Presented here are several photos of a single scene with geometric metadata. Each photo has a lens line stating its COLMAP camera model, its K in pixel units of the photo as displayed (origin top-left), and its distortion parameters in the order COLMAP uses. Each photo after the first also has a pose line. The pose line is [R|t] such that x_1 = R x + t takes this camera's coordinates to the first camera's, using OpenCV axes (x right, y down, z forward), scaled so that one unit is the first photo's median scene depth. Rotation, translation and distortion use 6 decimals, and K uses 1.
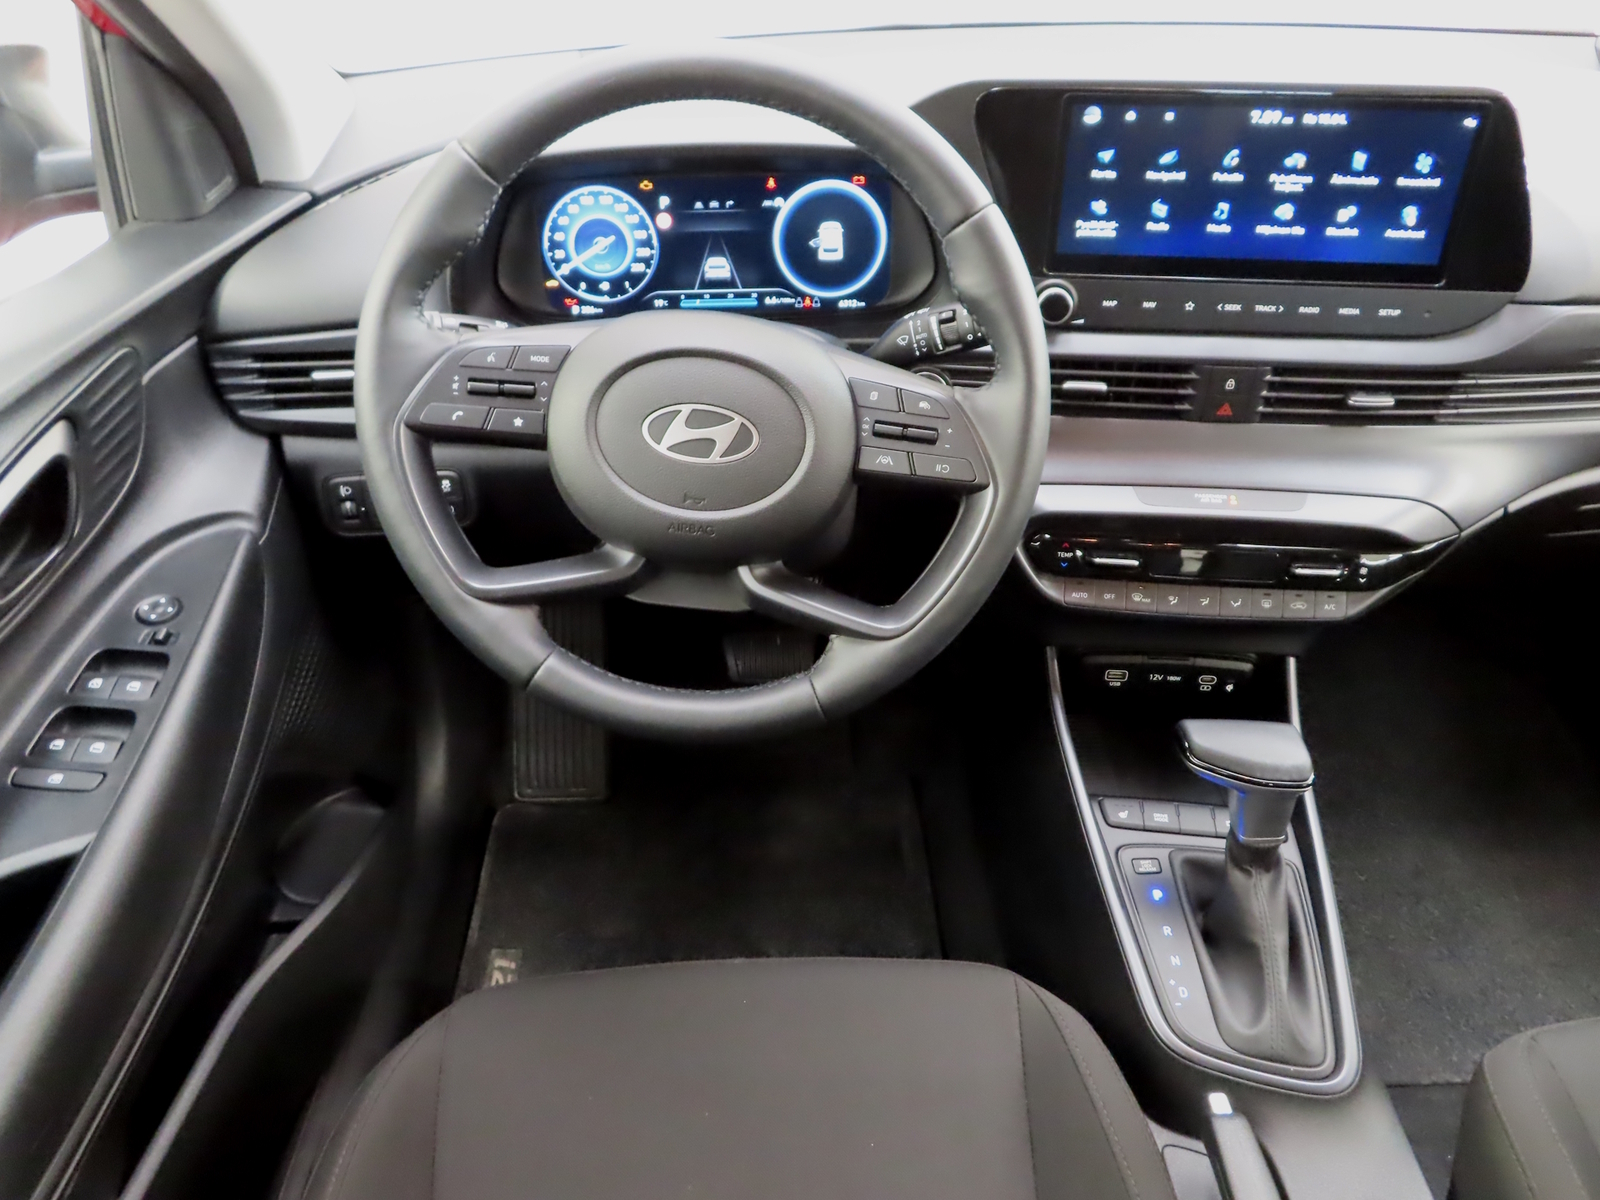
lens RADIAL K [[1148.2, 0, 800.0], [0, 1148.2, 600.0], [0, 0, 1]] dist [-0.008105, 0.005033]
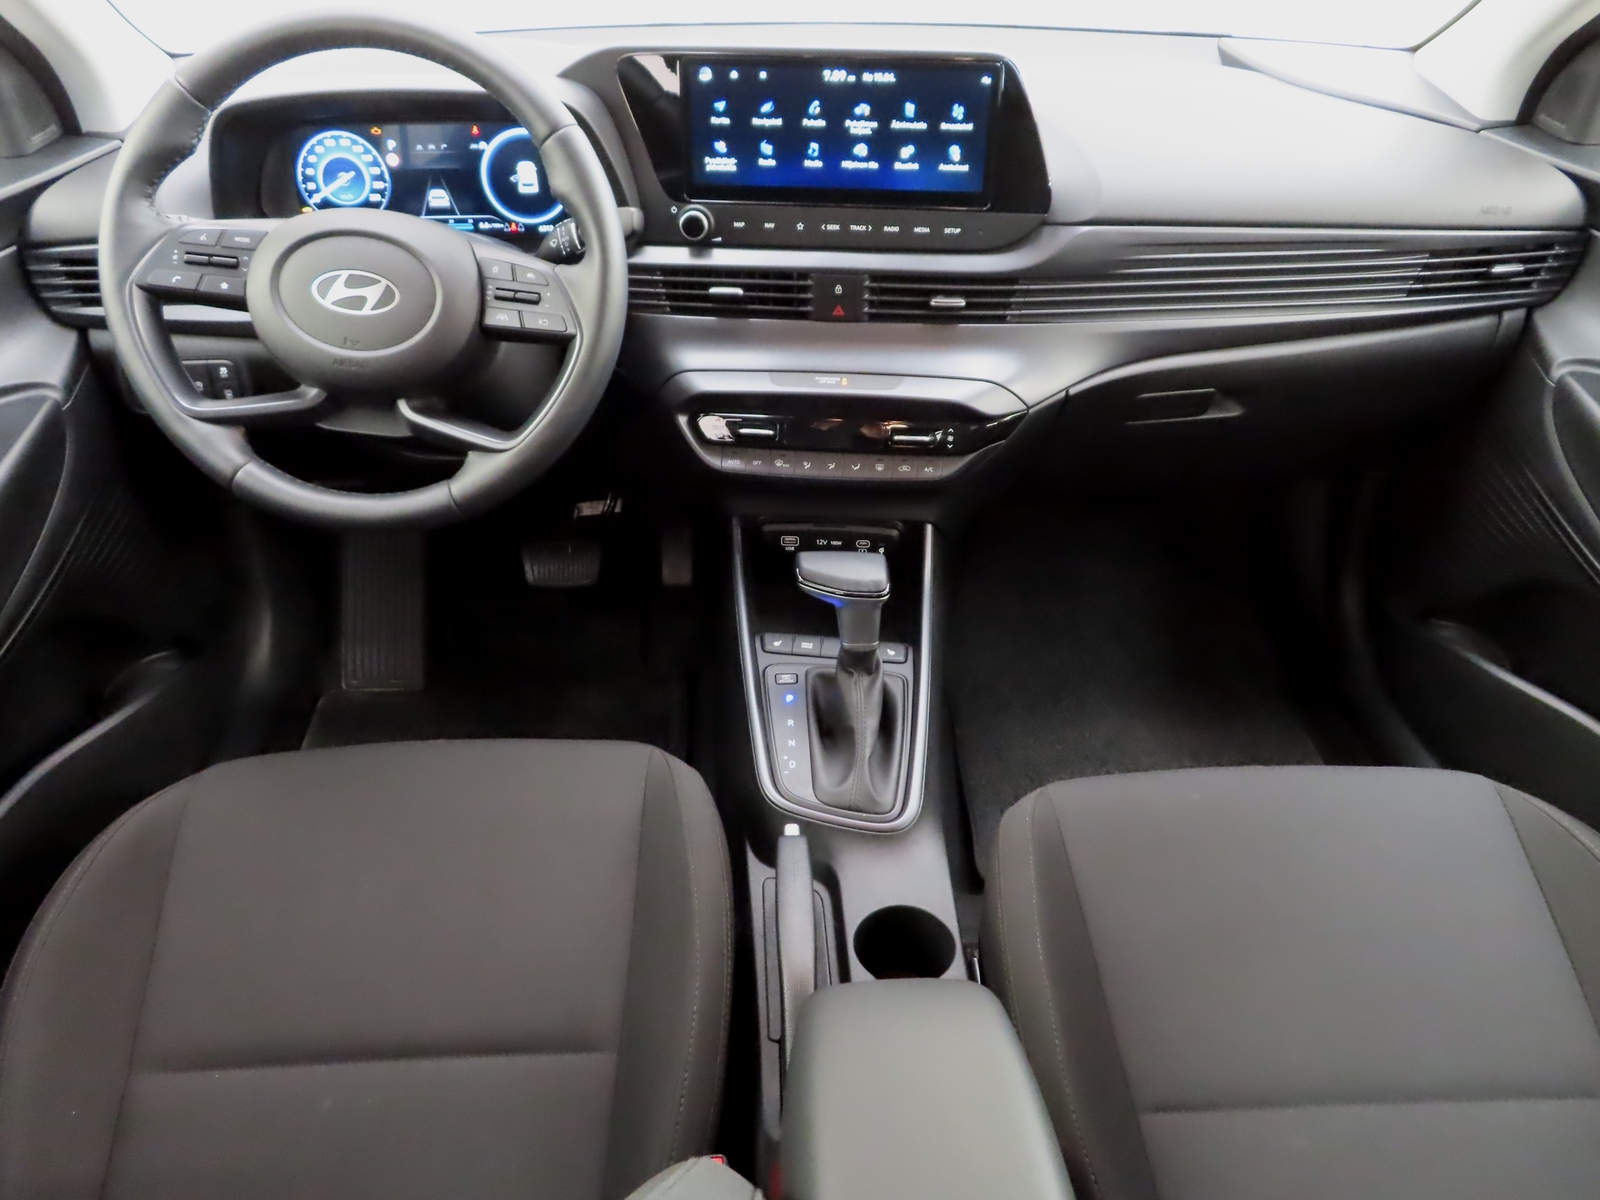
lens RADIAL K [[1148.2, 0, 800.0], [0, 1148.2, 600.0], [0, 0, 1]] dist [-0.008105, 0.005033]
pose [[0.999908, 0.002103, 0.013418, 0.332445], [-0.001700, 0.999549, -0.029980, 0.203524], [-0.013475, 0.029954, 0.999460, -0.271651]]
